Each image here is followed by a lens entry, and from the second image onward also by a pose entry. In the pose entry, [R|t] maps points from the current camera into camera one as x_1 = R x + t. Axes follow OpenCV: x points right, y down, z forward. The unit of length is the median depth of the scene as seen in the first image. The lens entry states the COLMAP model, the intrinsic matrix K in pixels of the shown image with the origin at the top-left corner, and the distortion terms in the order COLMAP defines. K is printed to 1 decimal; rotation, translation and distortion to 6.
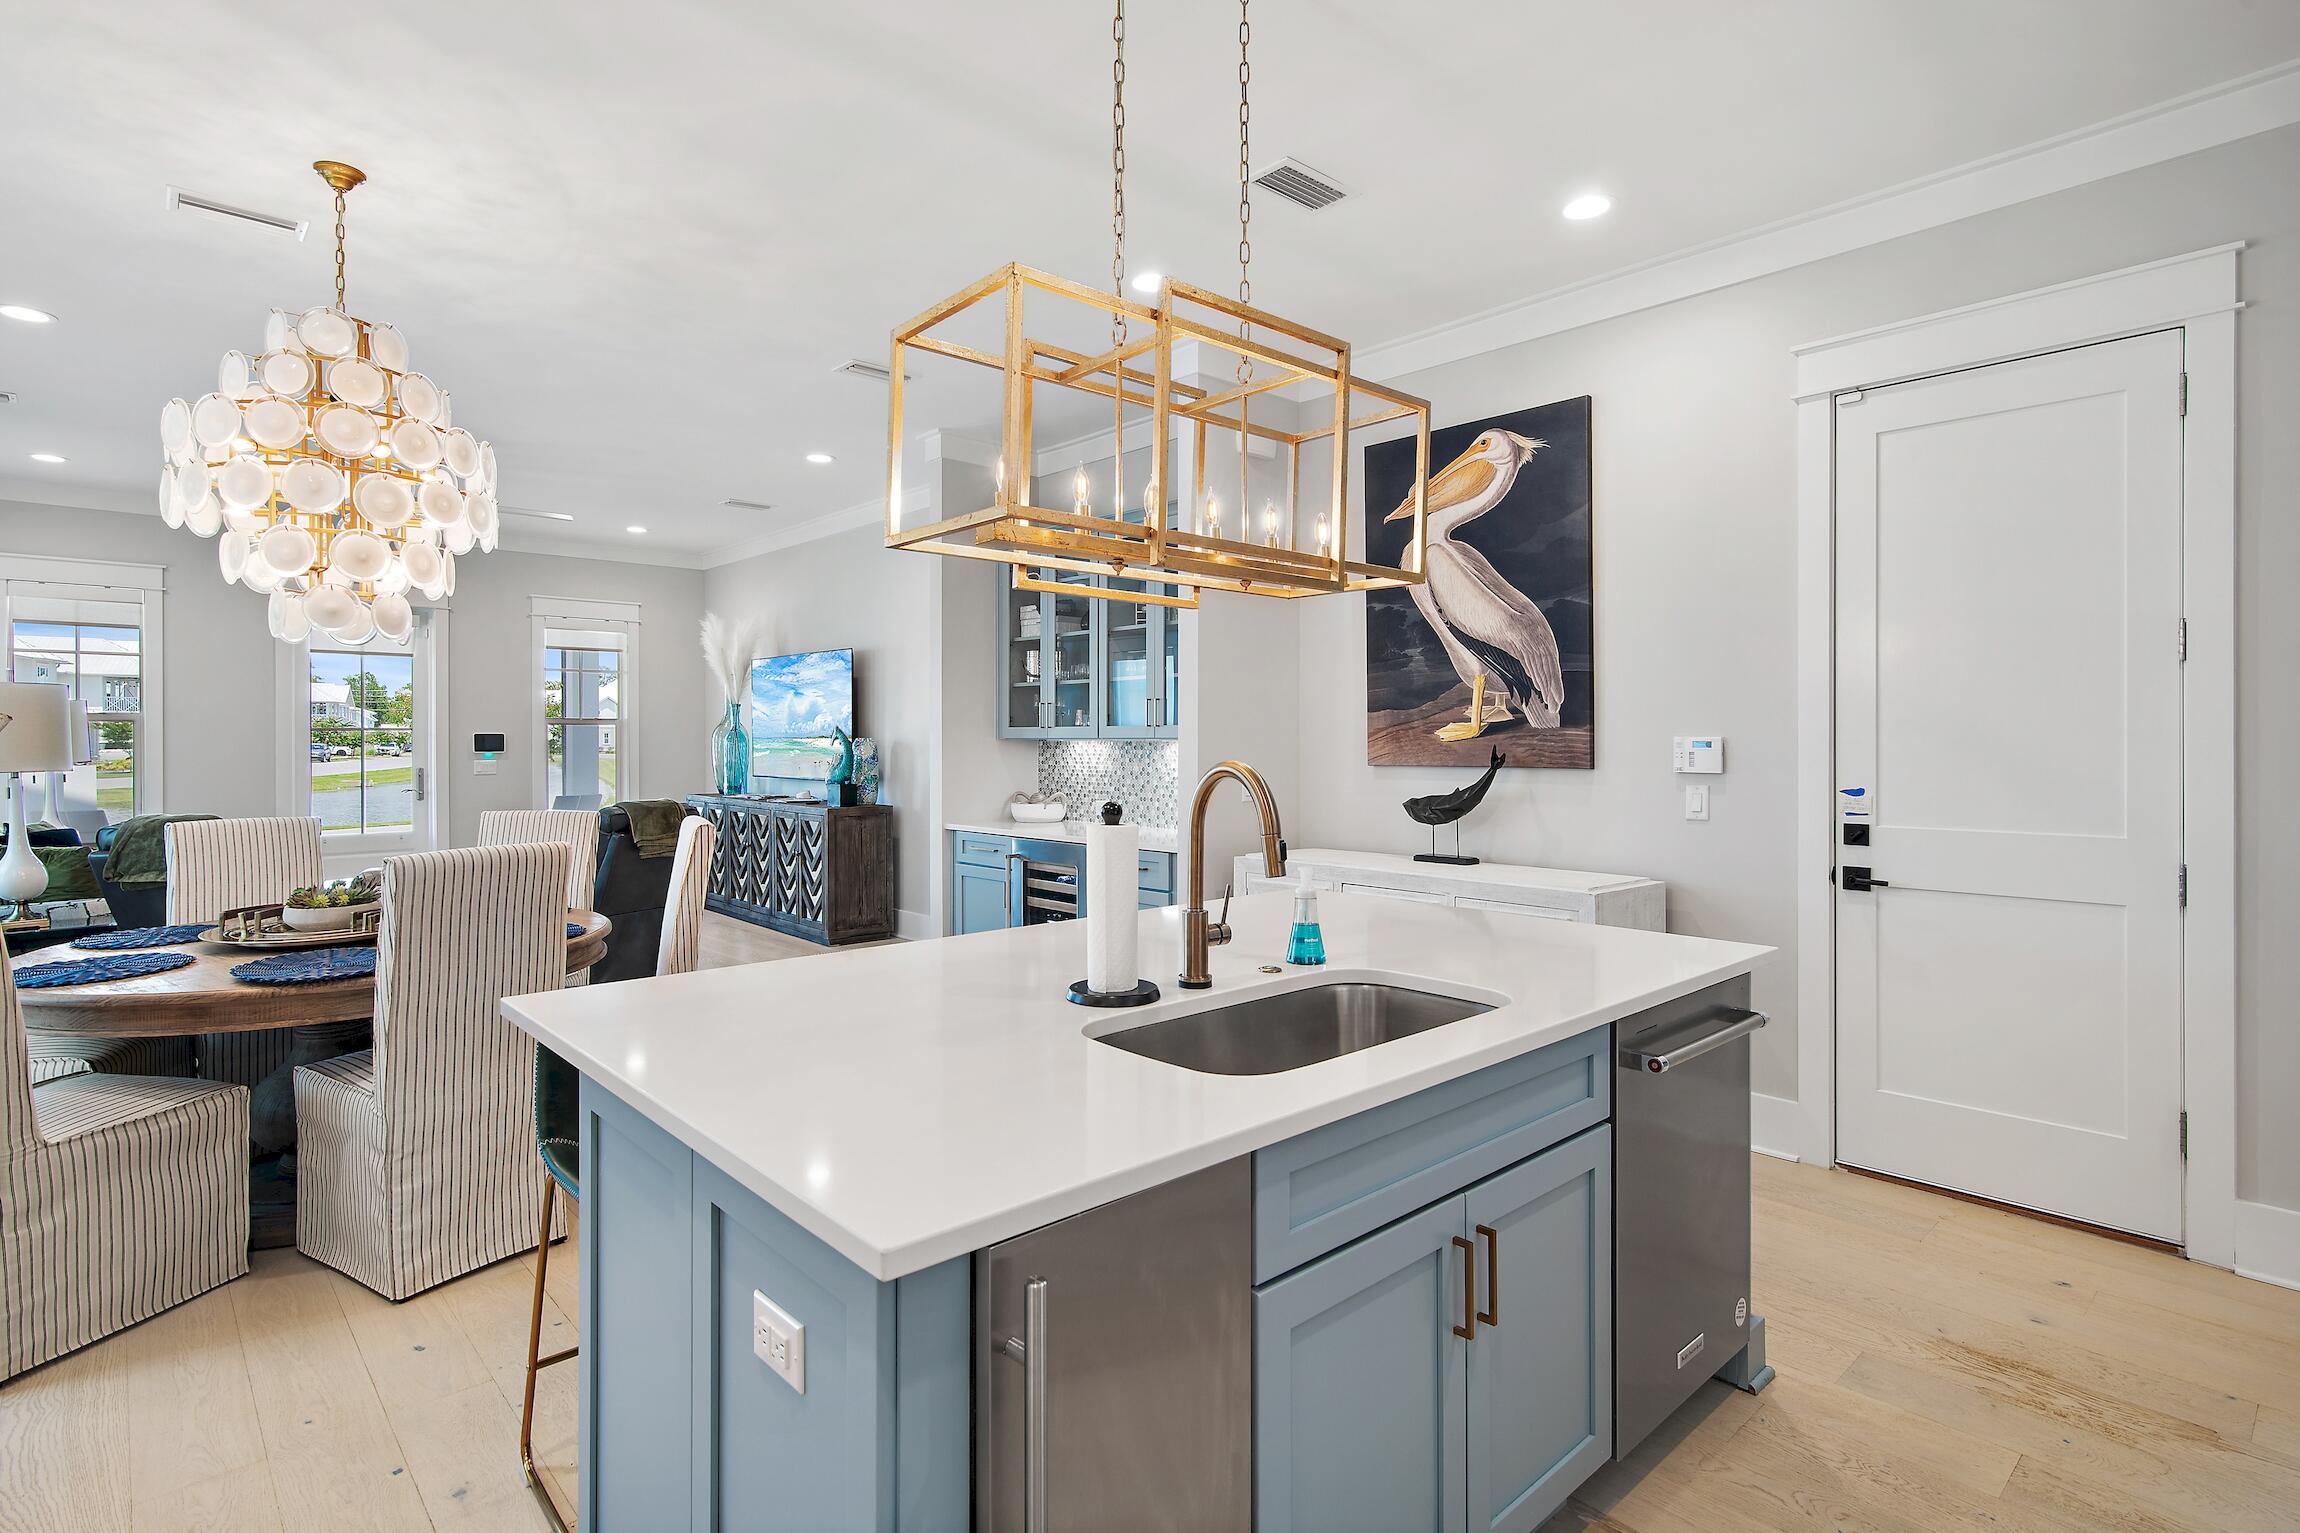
lens RADIAL K [[1156.5, 0, 1151.2], [0, 1156.5, 756.5], [0, 0, 1]] dist [0.004183, 0.001035]
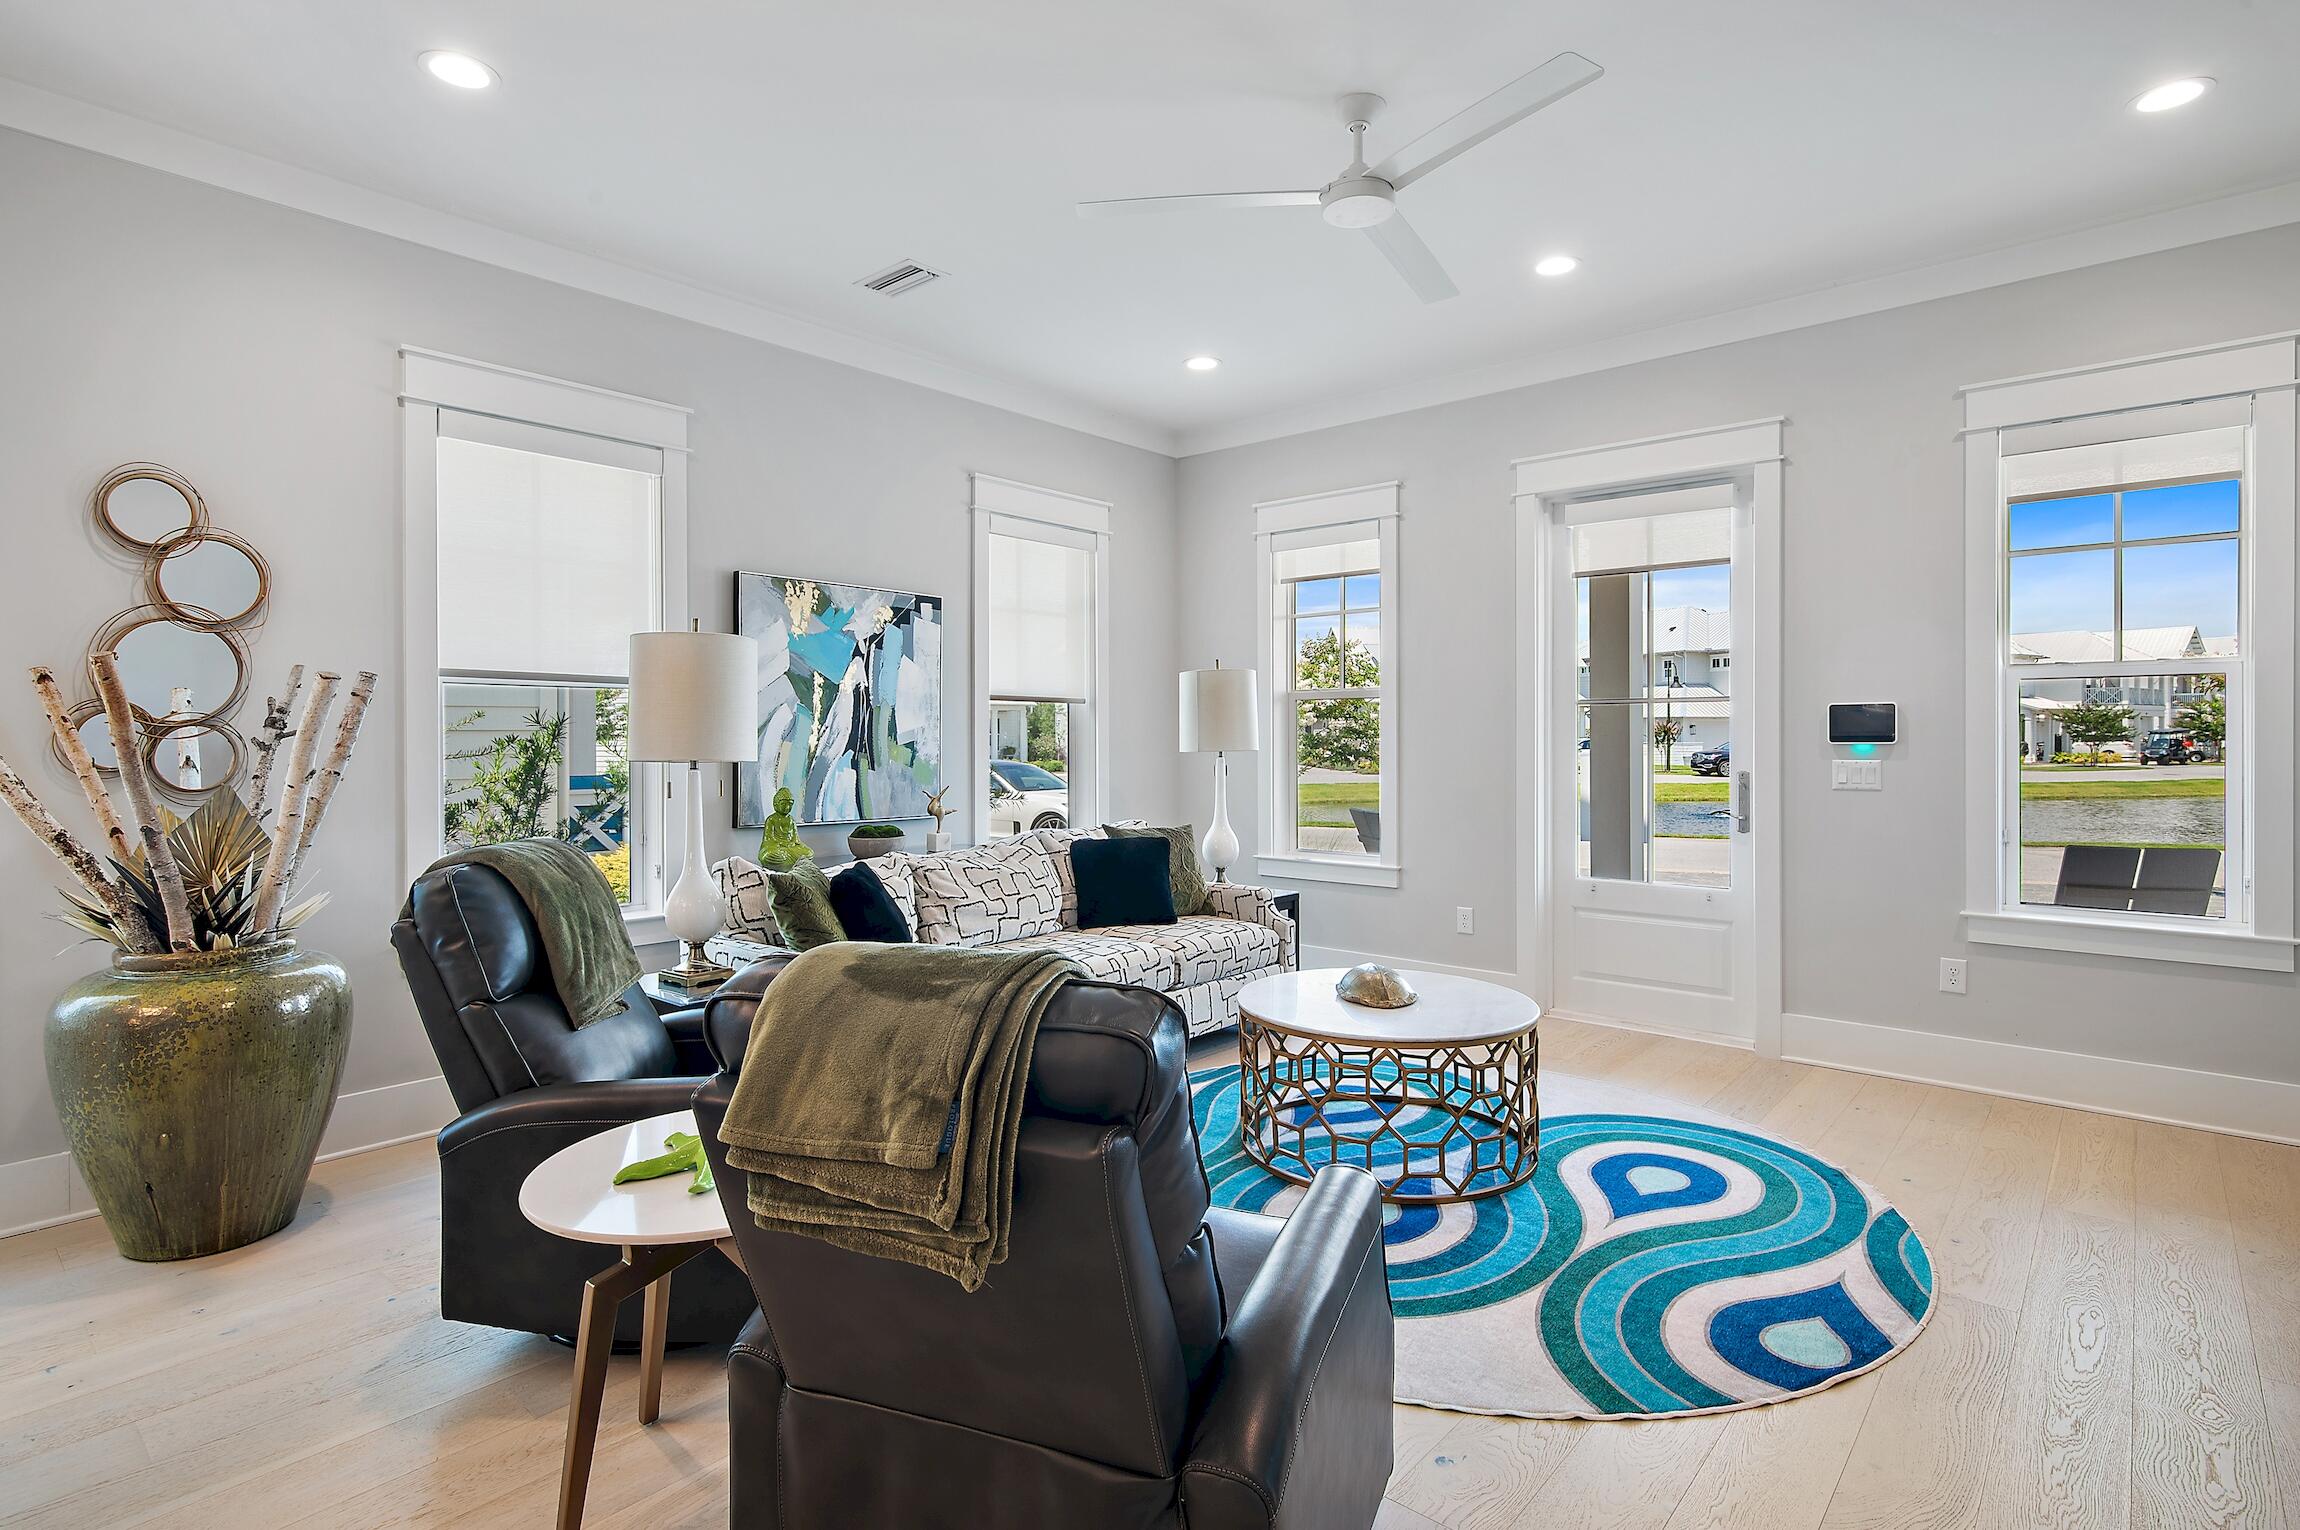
lens RADIAL K [[1134.7, 0, 1140.4], [0, 1134.7, 744.6], [0, 0, 1]] dist [-0.002117, -0.000512]
pose [[0.104509, 0.008735, -0.994486, -0.290068], [-0.013692, 0.999879, 0.007343, -0.005408], [0.994430, 0.012849, 0.104616, 1.352154]]
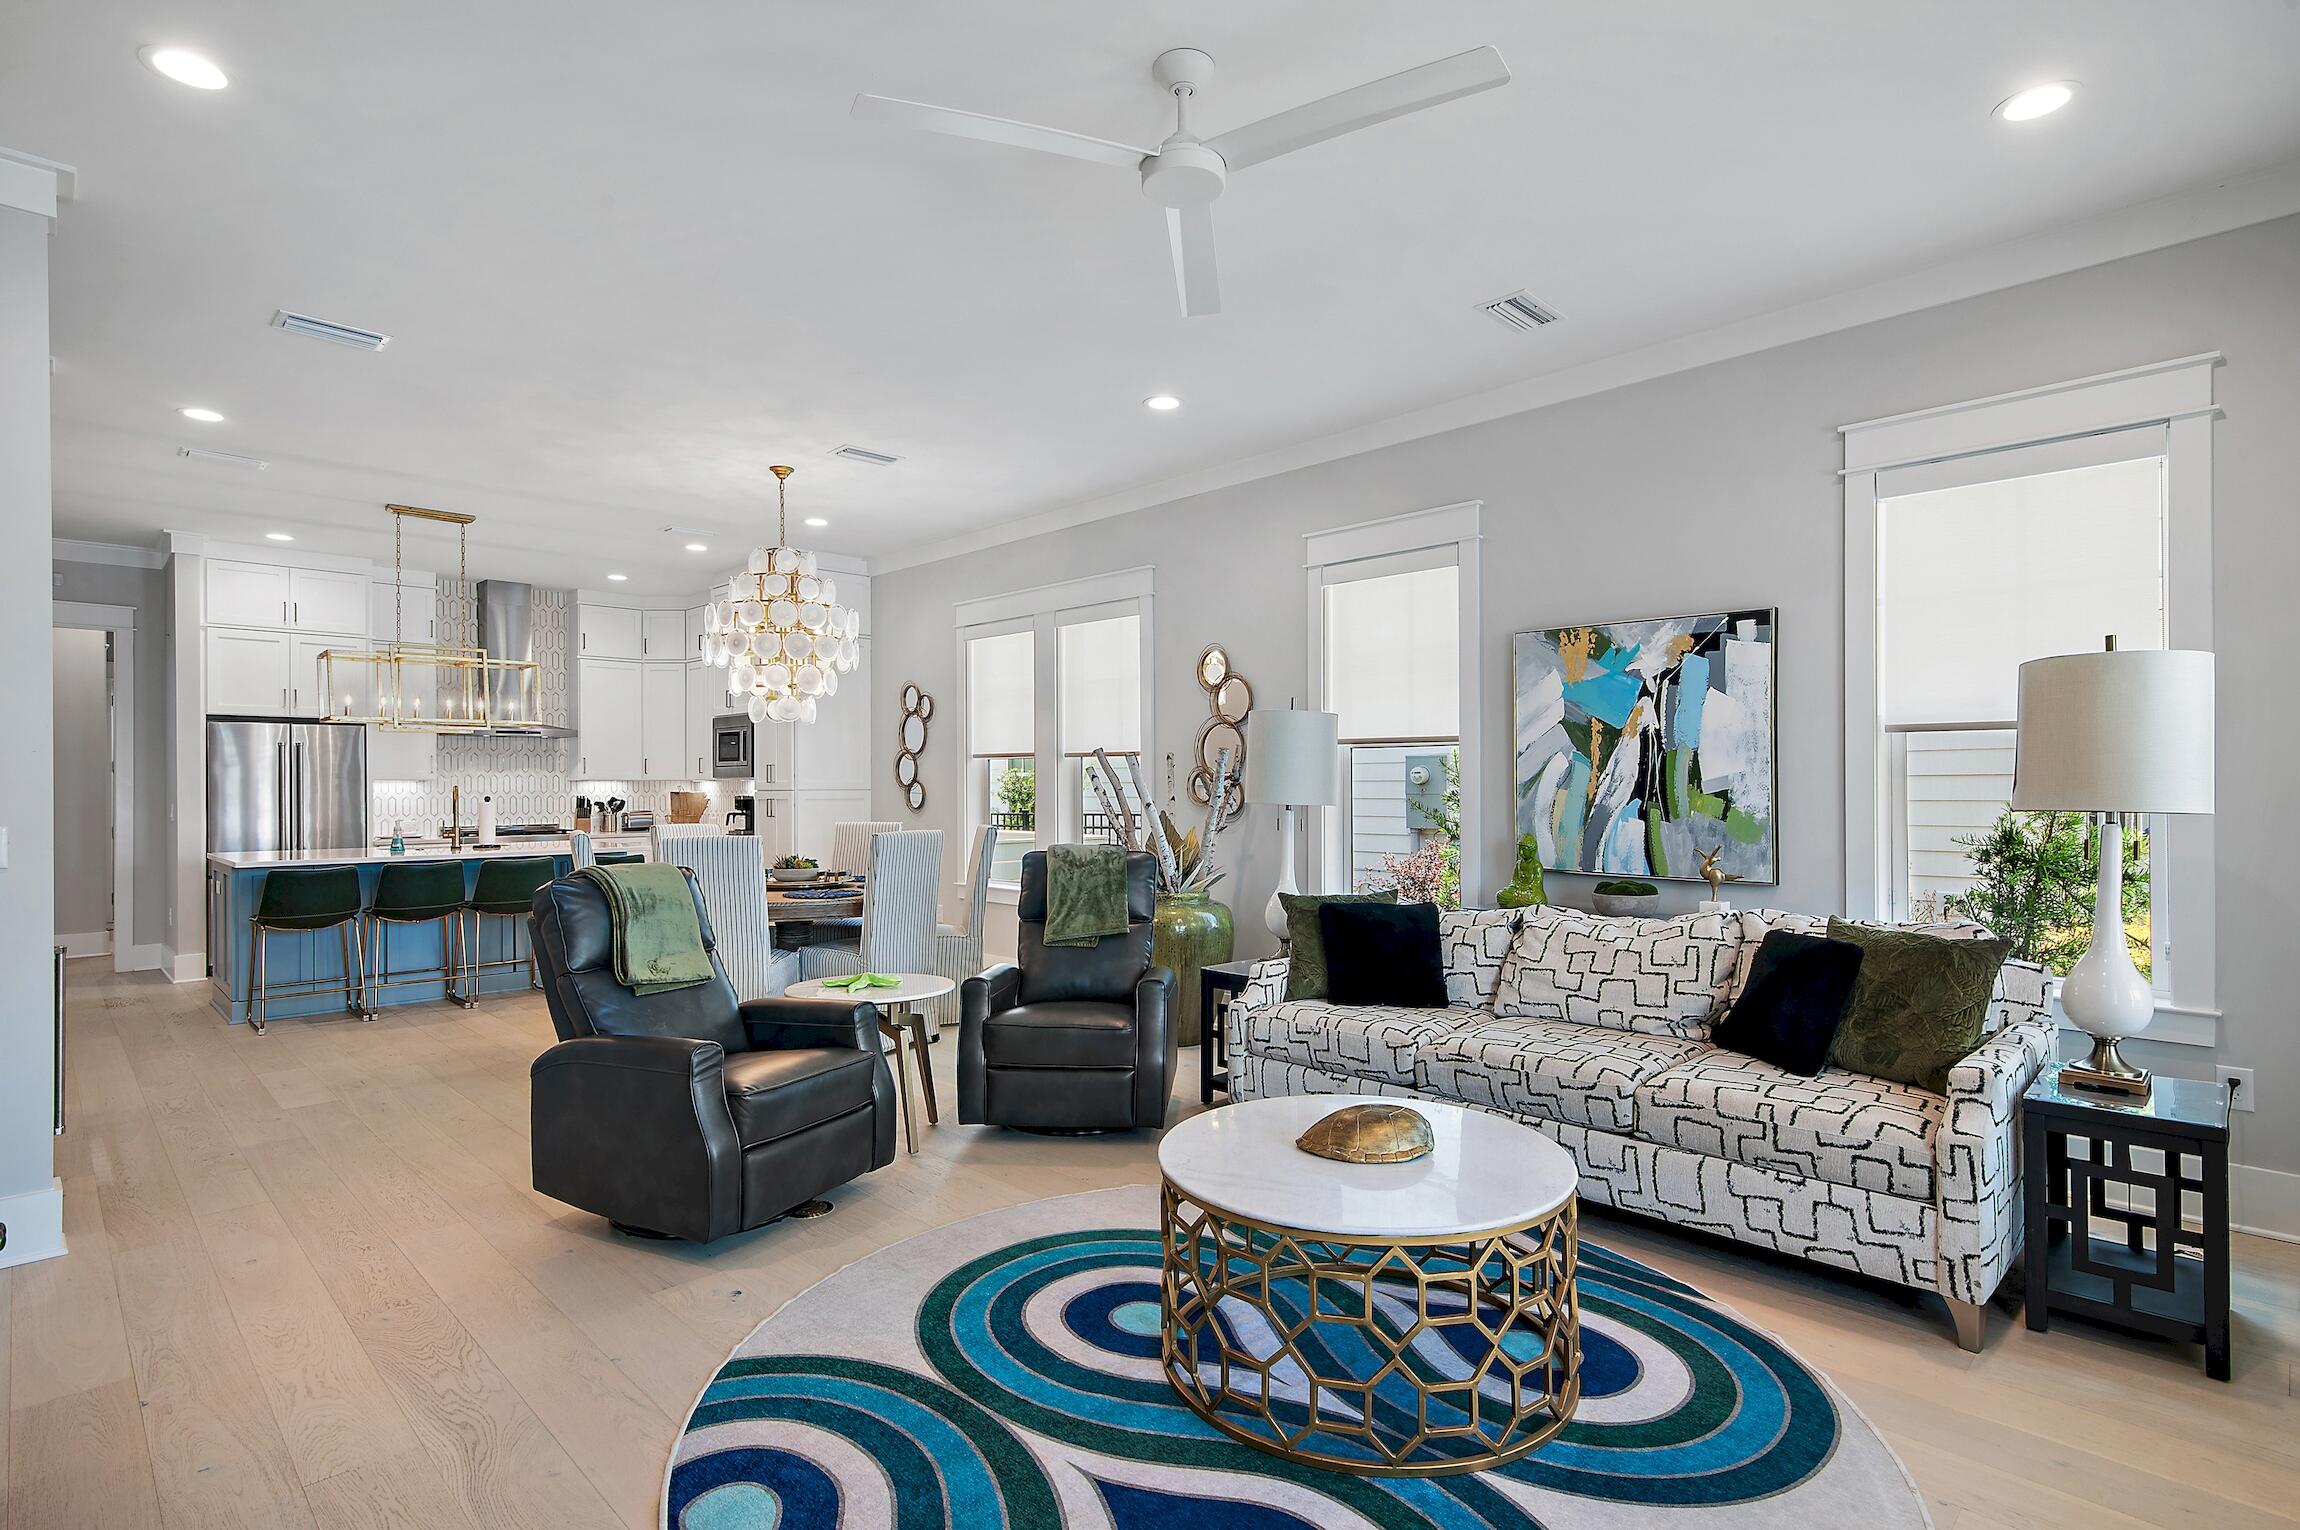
lens RADIAL K [[1118.7, 0, 1151.4], [0, 1118.7, 790.9], [0, 0, 1]] dist [0.001059, 0.000589]
pose [[-0.998894, 0.006547, -0.046556, -0.923150], [0.005624, 0.999786, 0.019928, -0.017485], [0.046676, 0.019644, -0.998717, 2.156595]]
